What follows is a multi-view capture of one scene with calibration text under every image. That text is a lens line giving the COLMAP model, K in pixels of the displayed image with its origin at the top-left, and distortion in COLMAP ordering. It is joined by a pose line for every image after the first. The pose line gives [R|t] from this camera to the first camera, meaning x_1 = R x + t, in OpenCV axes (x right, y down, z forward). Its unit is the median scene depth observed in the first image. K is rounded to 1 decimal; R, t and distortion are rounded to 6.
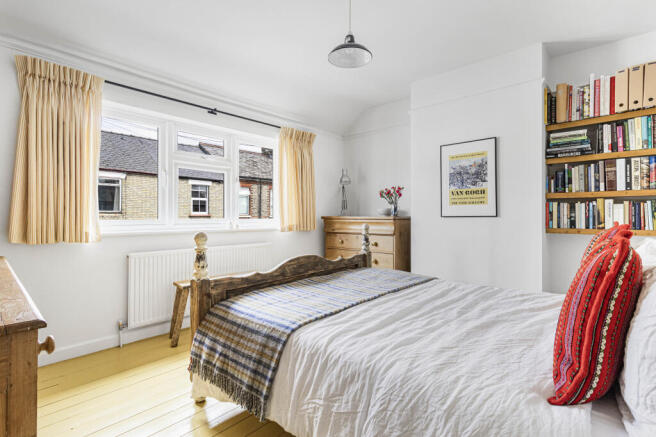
lens RADIAL K [[315.1, 0, 333.5], [0, 315.1, 218.7], [0, 0, 1]] dist [0.005317, 0.000308]
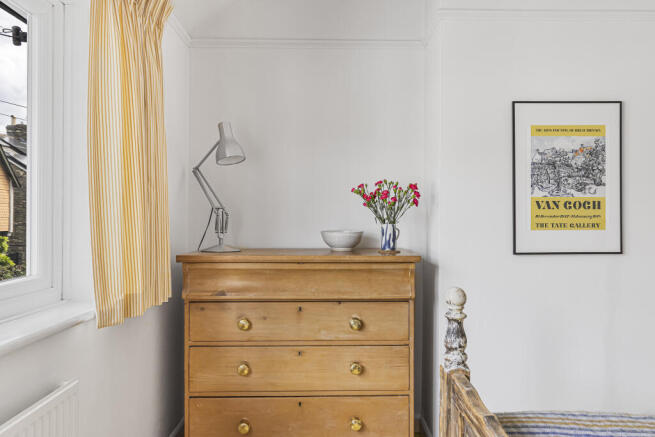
lens RADIAL K [[501.3, 0, 327.5], [0, 501.3, 220.7], [0, 0, 1]] dist [0.006607, 0.003087]
pose [[0.734503, 0.003840, 0.678595, -0.382303], [0.004889, 0.999928, -0.010951, -0.051210], [-0.678588, 0.011361, 0.734431, 0.678524]]
